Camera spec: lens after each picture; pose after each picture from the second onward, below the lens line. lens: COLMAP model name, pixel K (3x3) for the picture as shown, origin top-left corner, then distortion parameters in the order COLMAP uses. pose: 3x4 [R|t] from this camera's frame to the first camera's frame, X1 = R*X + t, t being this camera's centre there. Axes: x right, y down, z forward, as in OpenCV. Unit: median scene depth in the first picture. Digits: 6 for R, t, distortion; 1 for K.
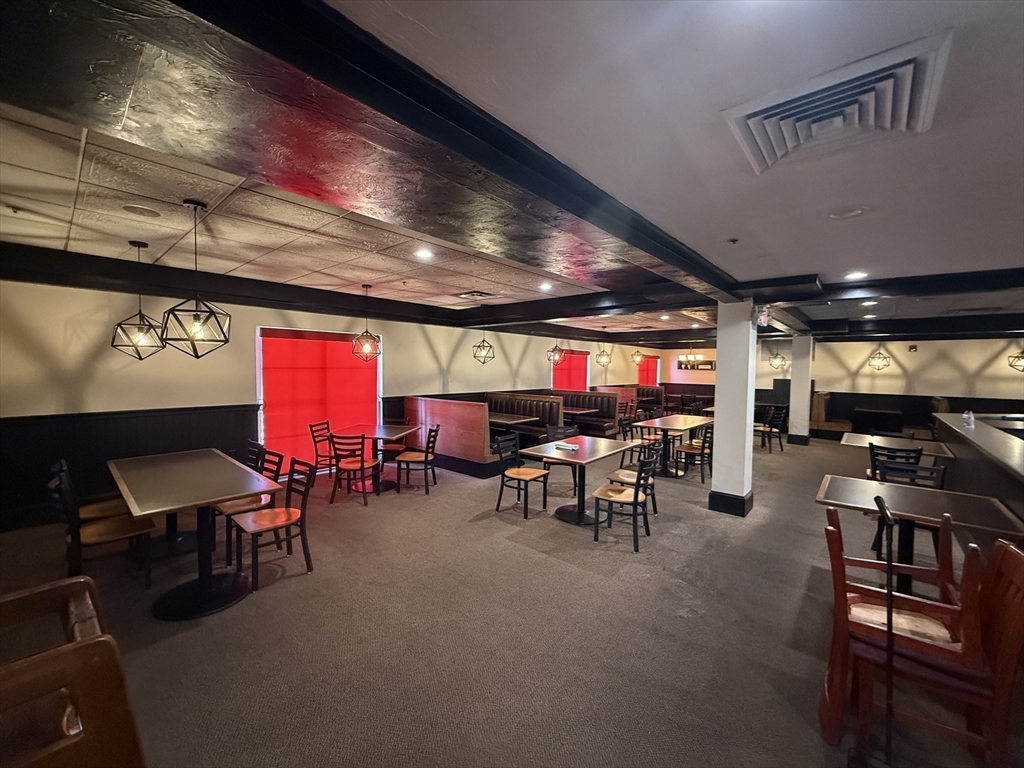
lens RADIAL K [[408.8, 0, 514.0], [0, 408.8, 379.5], [0, 0, 1]] dist [-0.001277, 0.000021]
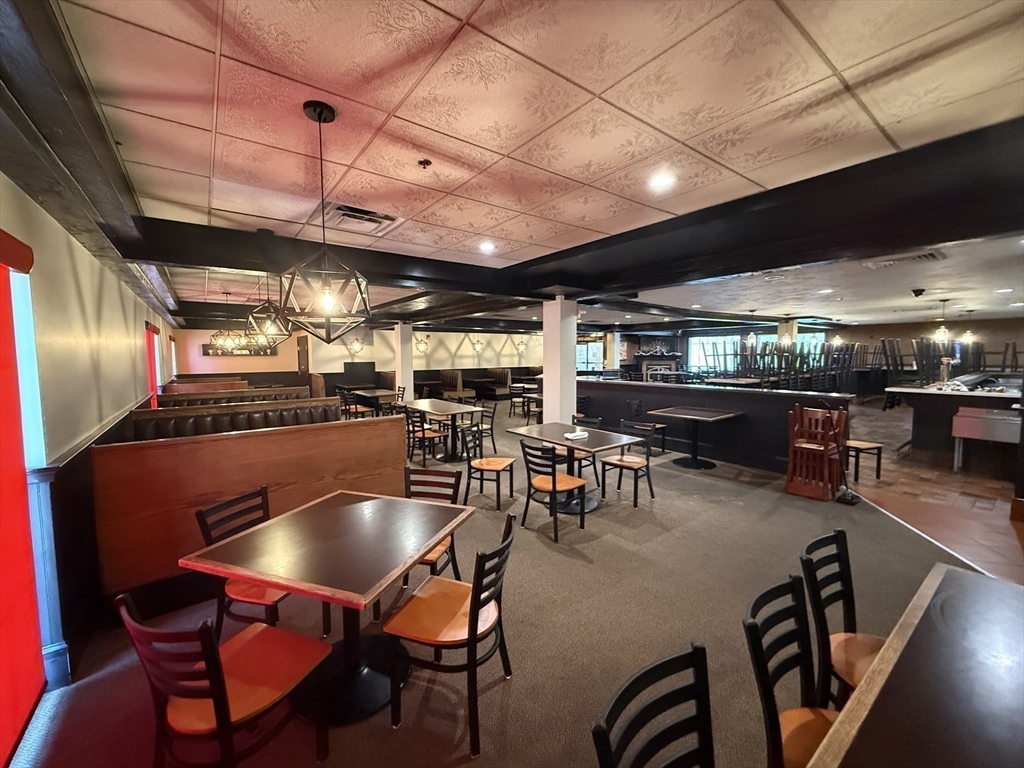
lens RADIAL K [[408.8, 0, 512.9], [0, 408.8, 382.6], [0, 0, 1]] dist [-0.001277, 0.000021]
pose [[0.197898, -0.083250, 0.976681, -0.368807], [0.039951, 0.996244, 0.076822, -0.016211], [-0.979408, 0.023816, 0.200481, 0.439322]]
